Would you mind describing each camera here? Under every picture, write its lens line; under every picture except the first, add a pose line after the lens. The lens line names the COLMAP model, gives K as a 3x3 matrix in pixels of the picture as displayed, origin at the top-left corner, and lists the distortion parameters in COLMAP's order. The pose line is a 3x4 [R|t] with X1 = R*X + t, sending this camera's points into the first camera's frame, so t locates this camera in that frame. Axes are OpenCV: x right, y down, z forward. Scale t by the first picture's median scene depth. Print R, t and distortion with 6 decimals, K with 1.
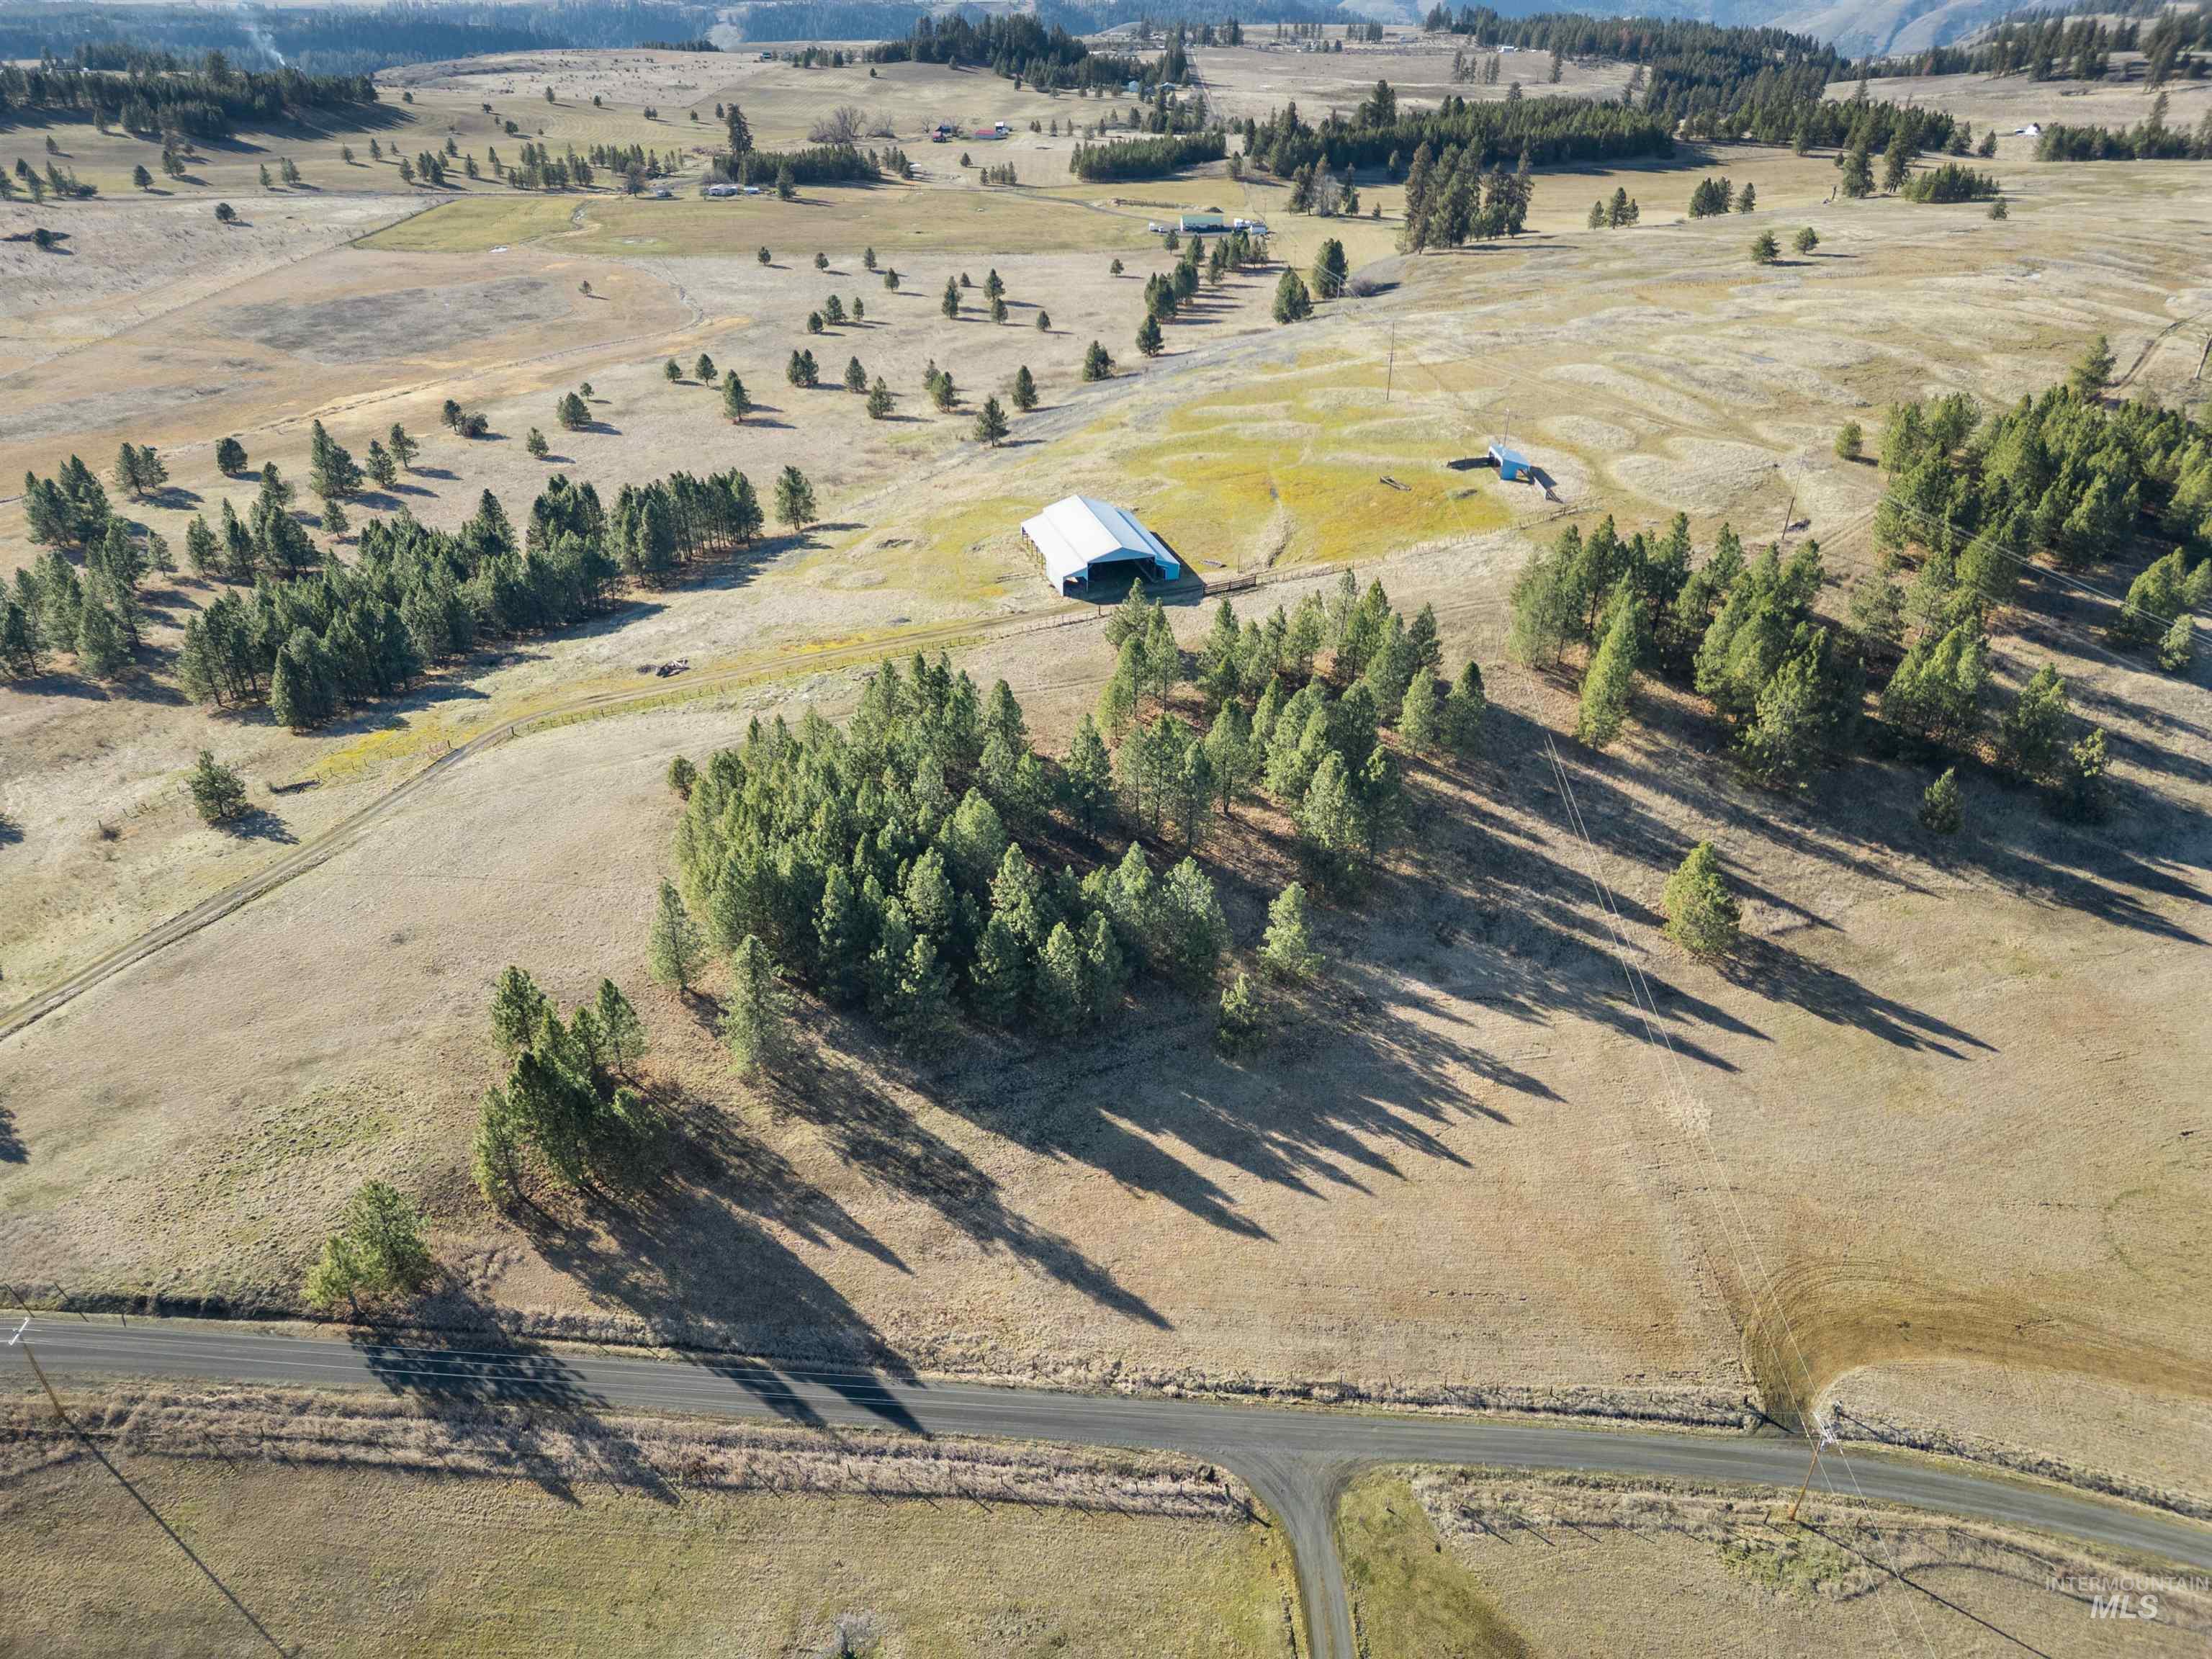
lens RADIAL K [[1539.0, 0, 1134.9], [0, 1539.0, 833.2], [0, 0, 1]] dist [0.063541, -0.046490]
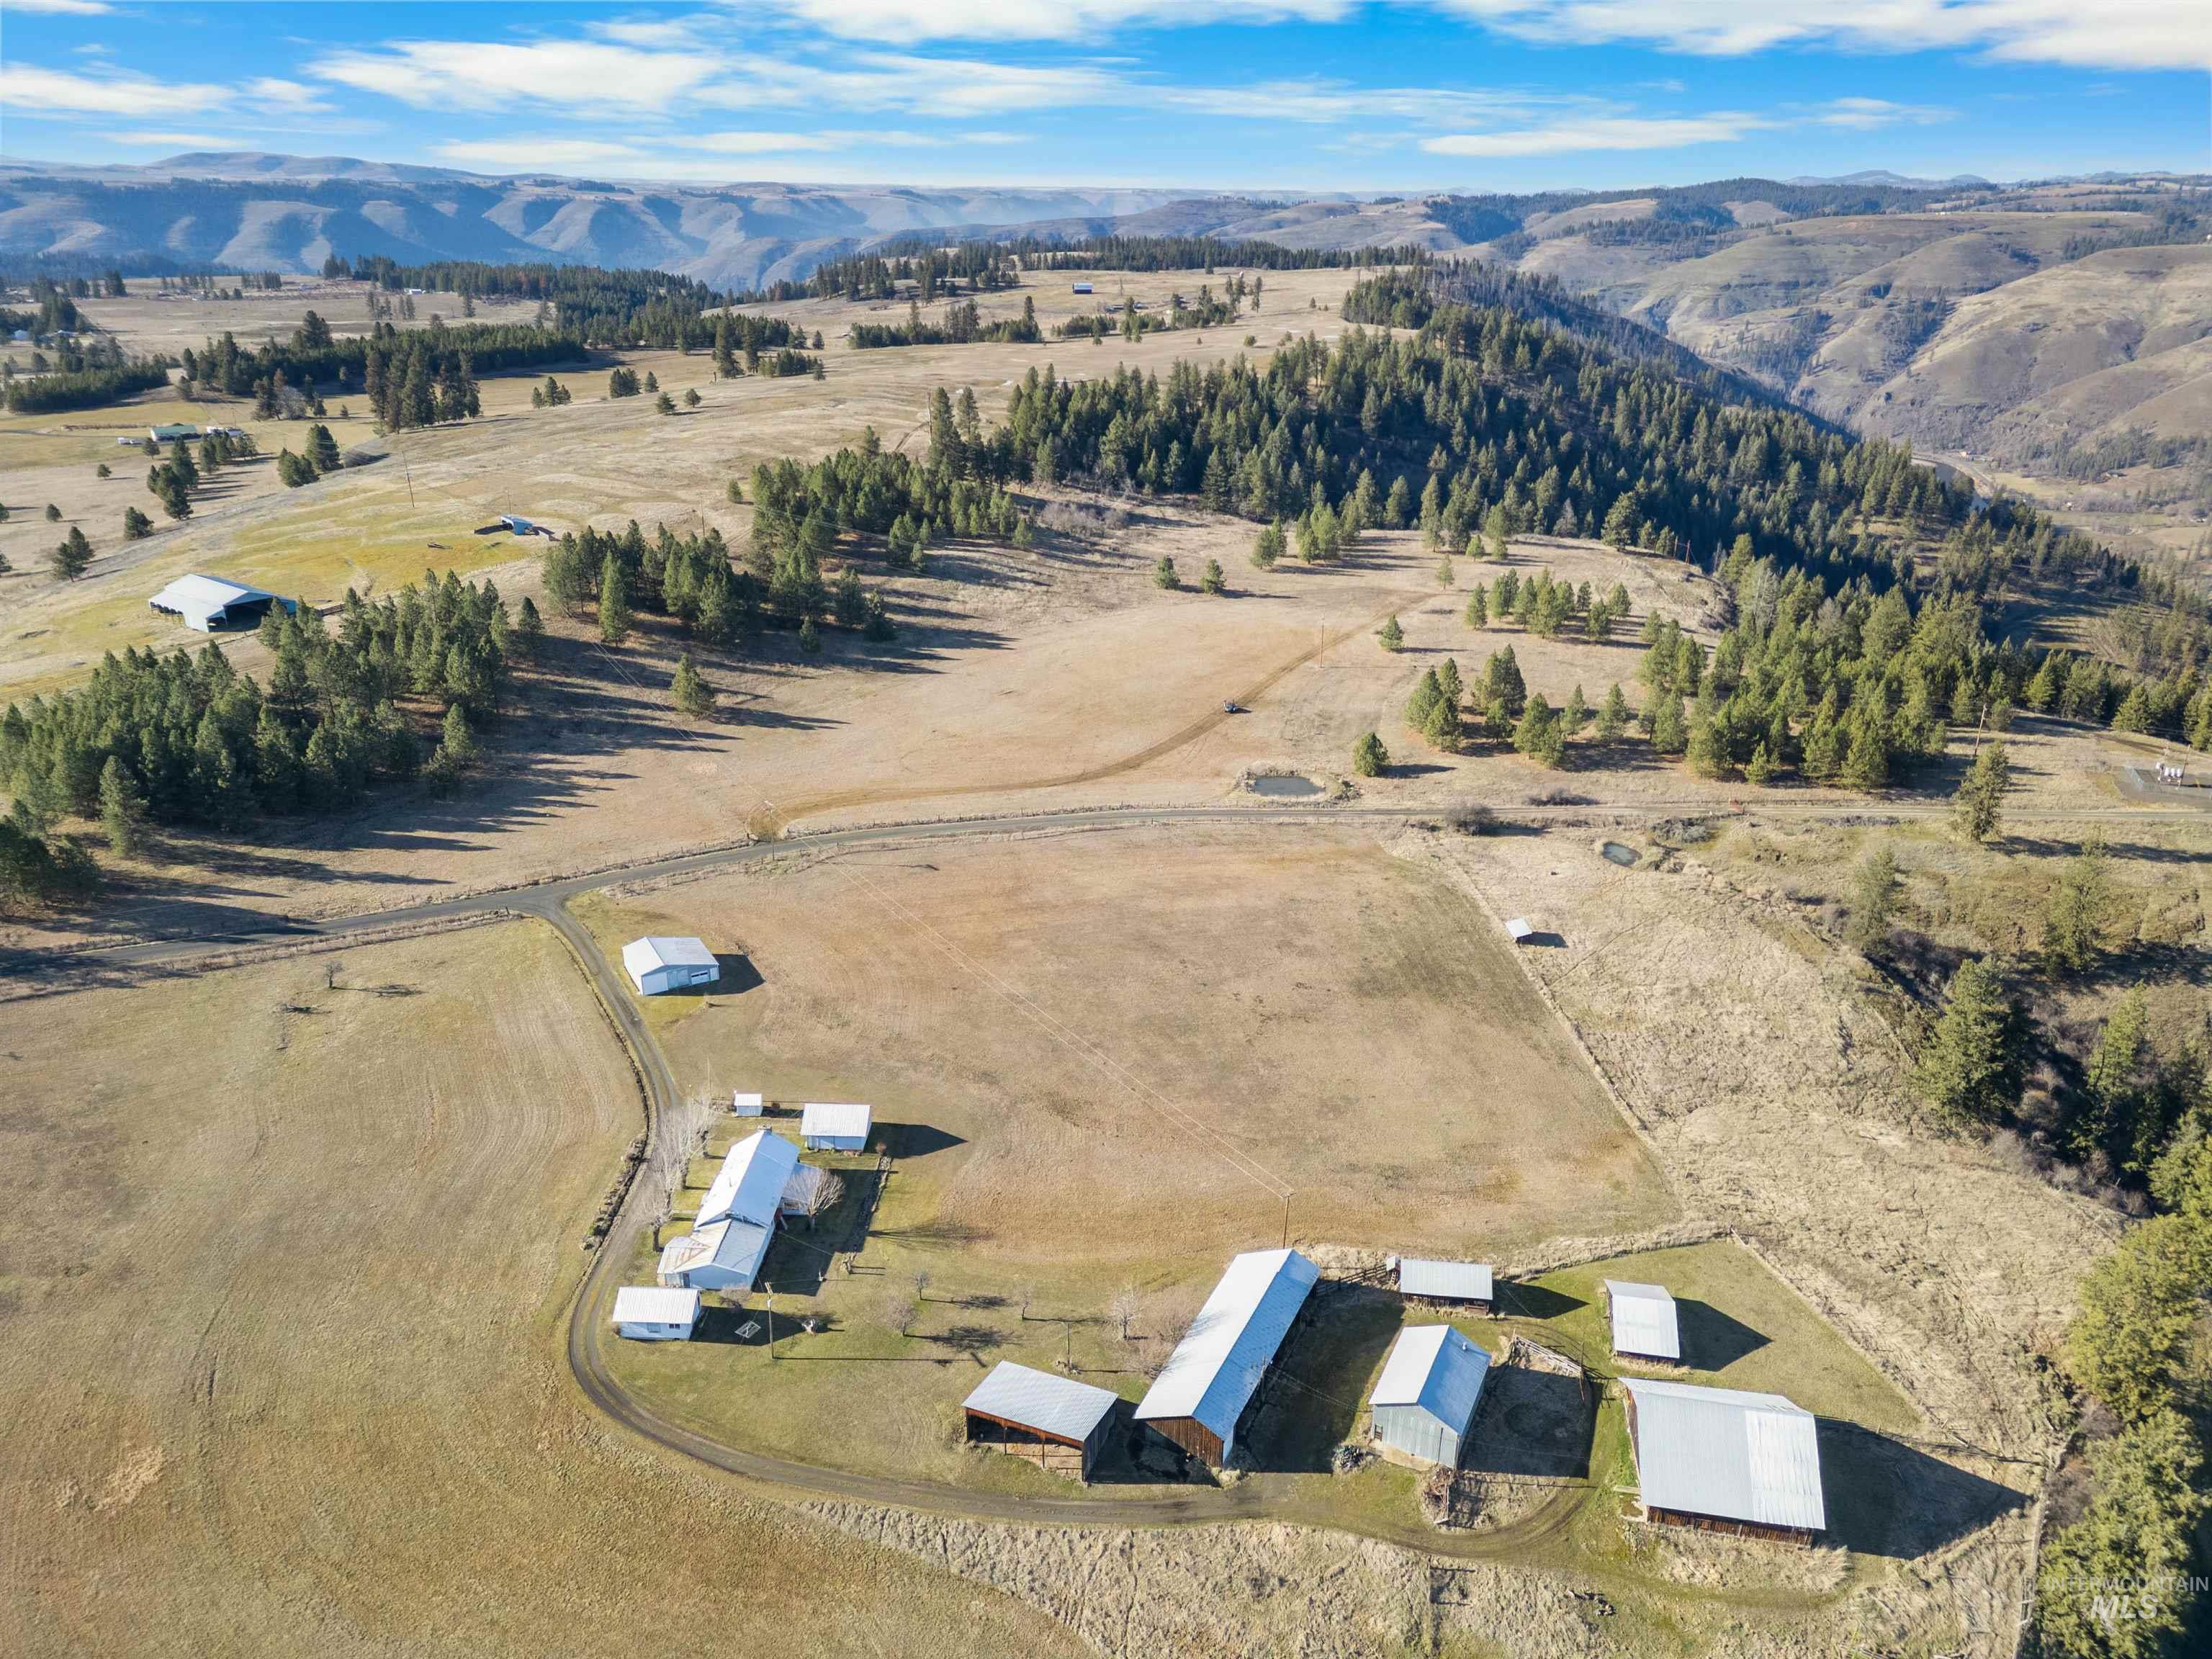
lens RADIAL K [[1539.0, 0, 1134.9], [0, 1539.0, 833.2], [0, 0, 1]] dist [0.063541, -0.046490]
pose [[0.810577, -0.230131, 0.538521, -0.079784], [0.299375, 0.953153, -0.043297, 0.151919], [-0.503329, 0.196316, 0.841499, -0.262917]]
